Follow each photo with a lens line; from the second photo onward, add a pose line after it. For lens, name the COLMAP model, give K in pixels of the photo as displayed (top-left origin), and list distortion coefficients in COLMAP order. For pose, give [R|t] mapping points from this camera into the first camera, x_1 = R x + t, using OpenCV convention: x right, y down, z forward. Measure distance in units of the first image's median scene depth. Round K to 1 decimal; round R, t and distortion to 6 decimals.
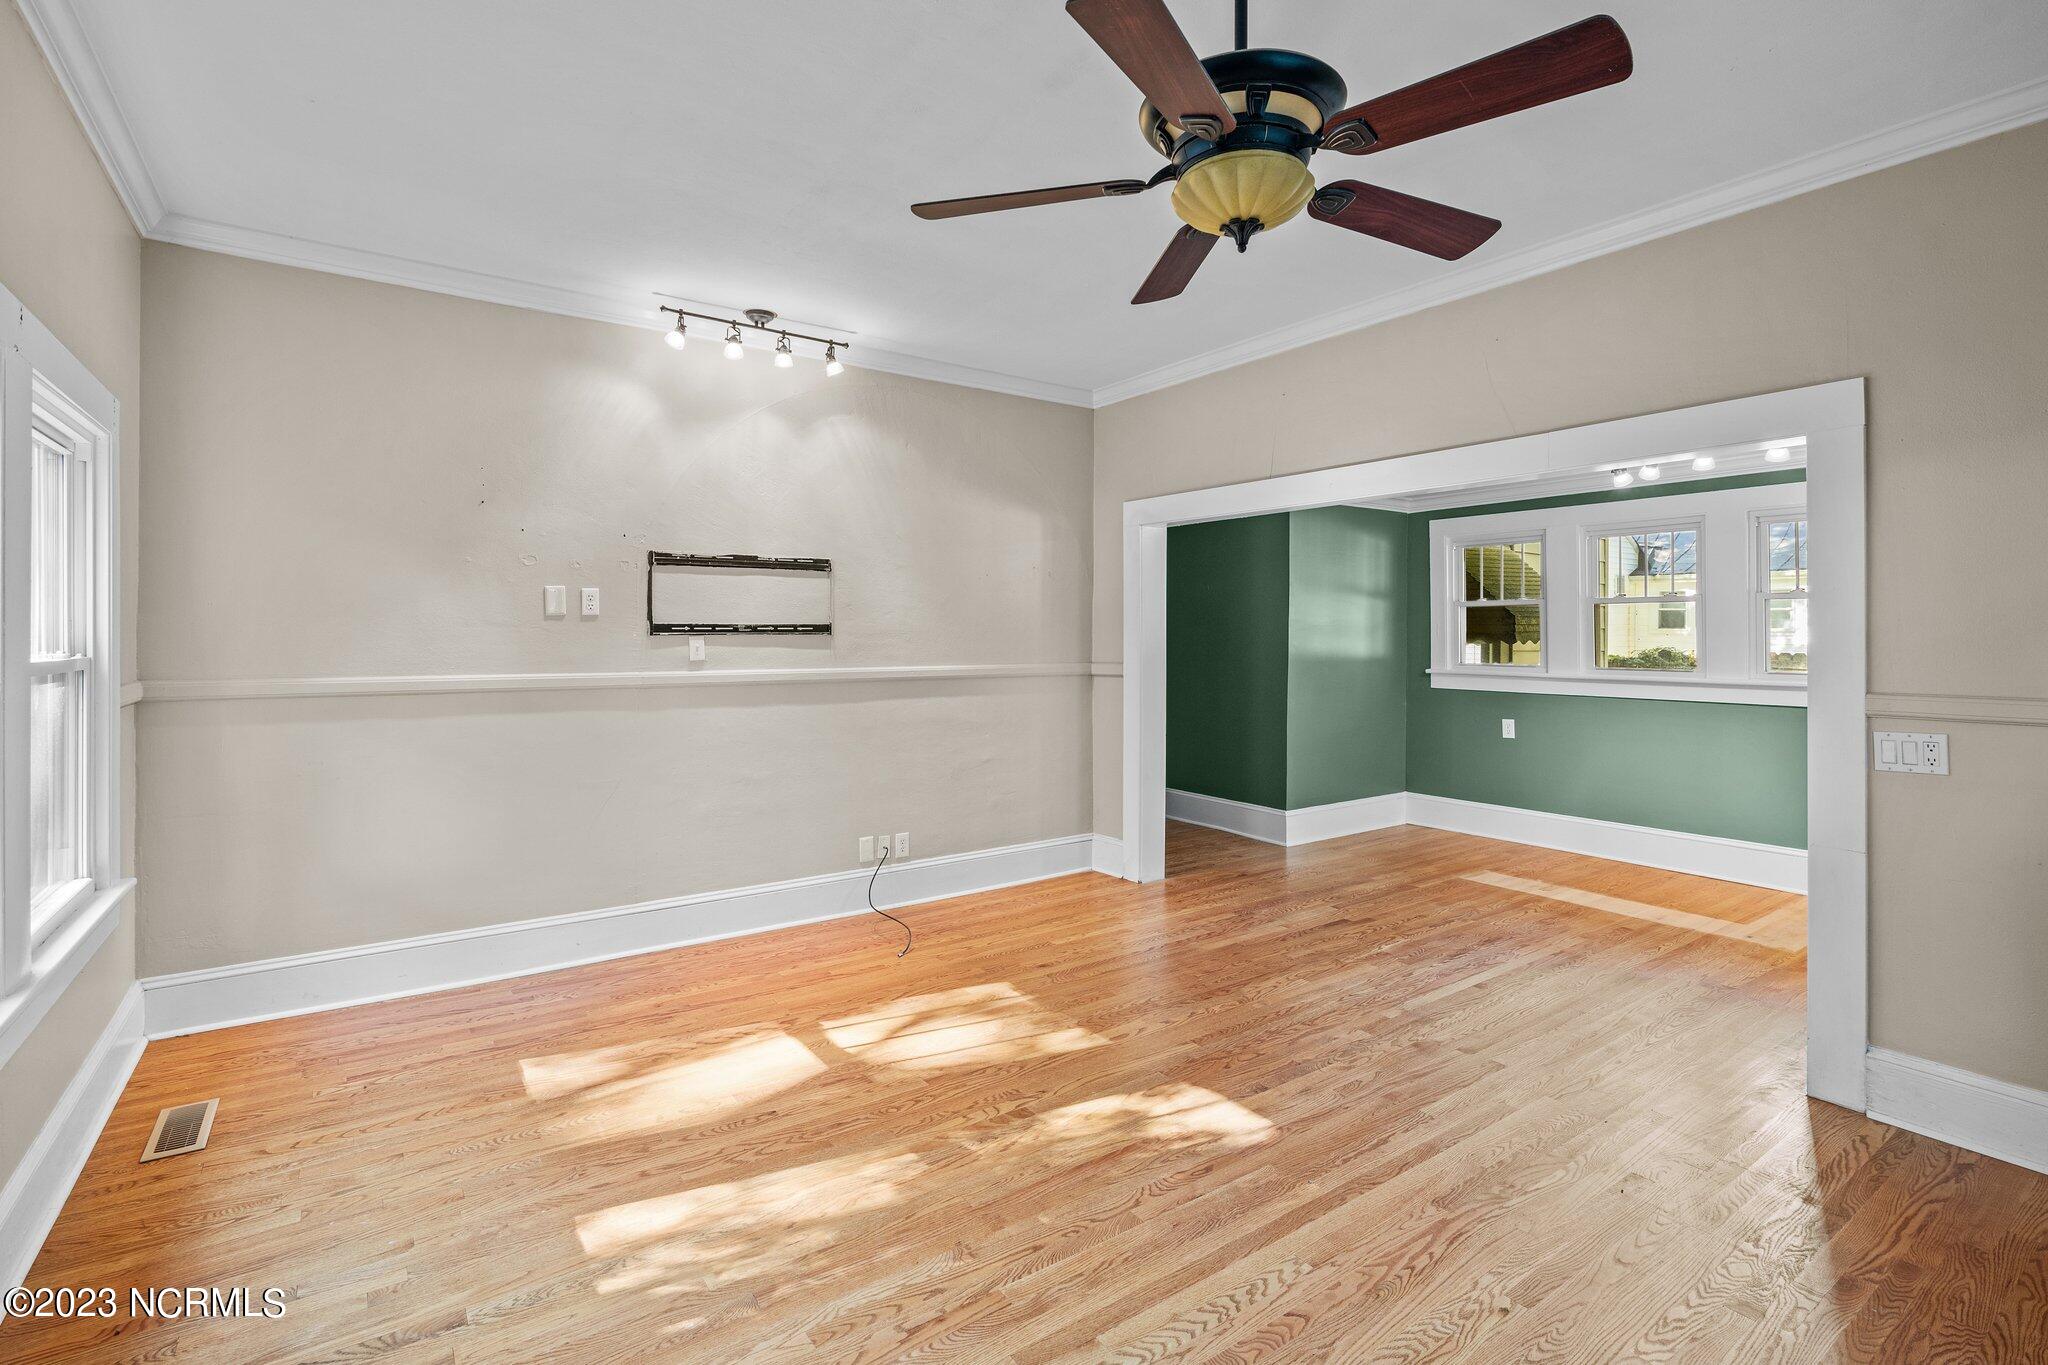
lens RADIAL K [[948.7, 0, 1057.8], [0, 948.7, 633.9], [0, 0, 1]] dist [-0.008805, -0.000051]
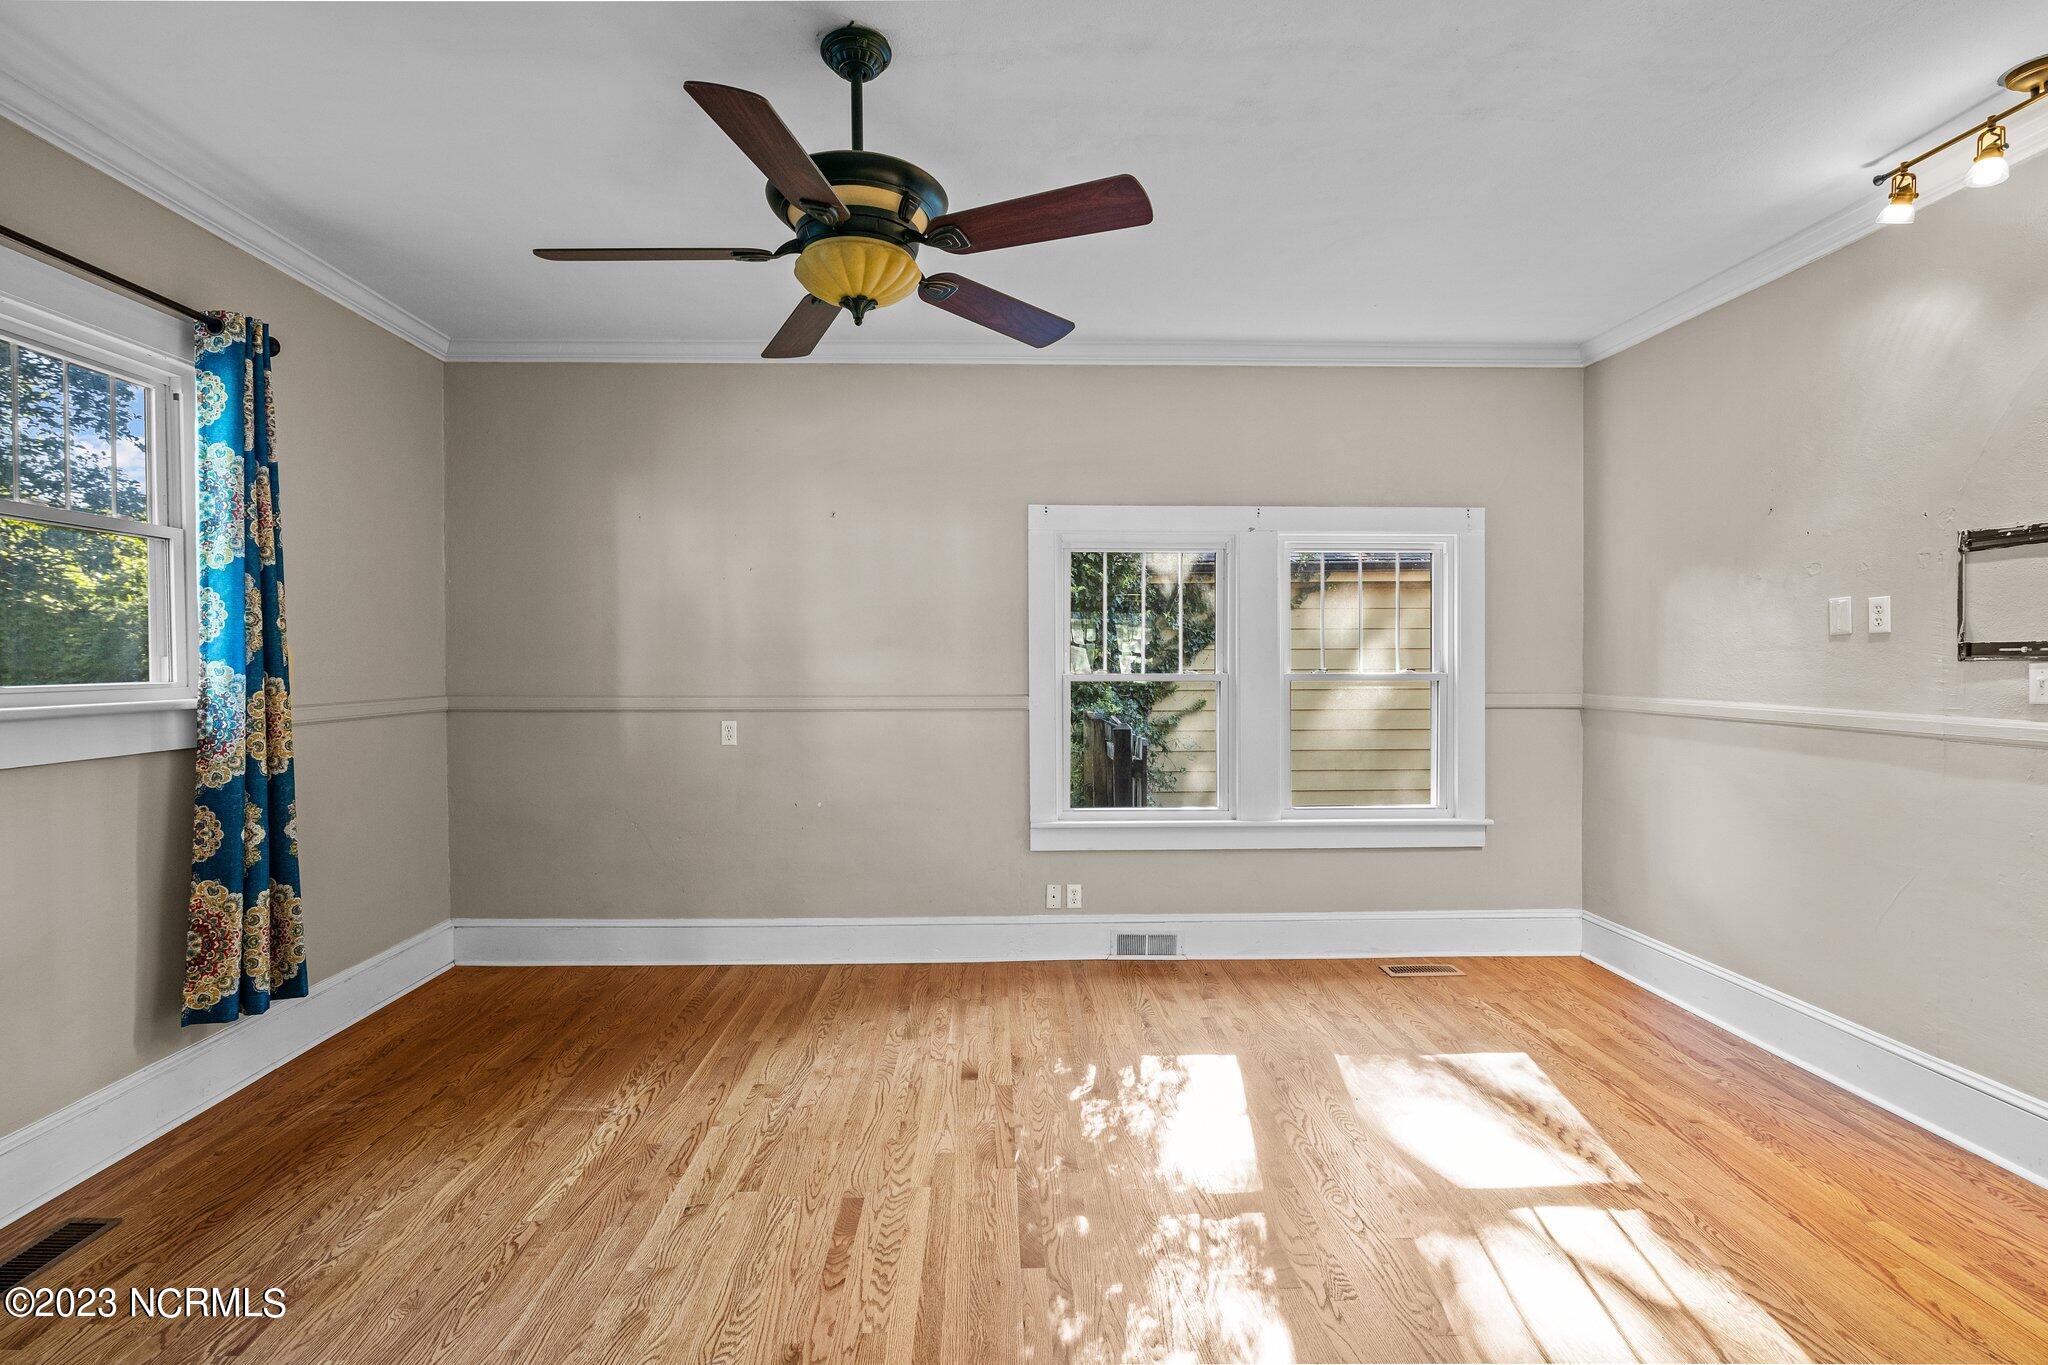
lens RADIAL K [[933.0, 0, 1000.5], [0, 933.0, 682.8], [0, 0, 1]] dist [-0.008601, -0.000376]
pose [[-0.577766, 0.022936, -0.815880, 0.469908], [0.003056, 0.999659, 0.025938, -0.001772], [0.816197, 0.012493, -0.577639, 0.825772]]
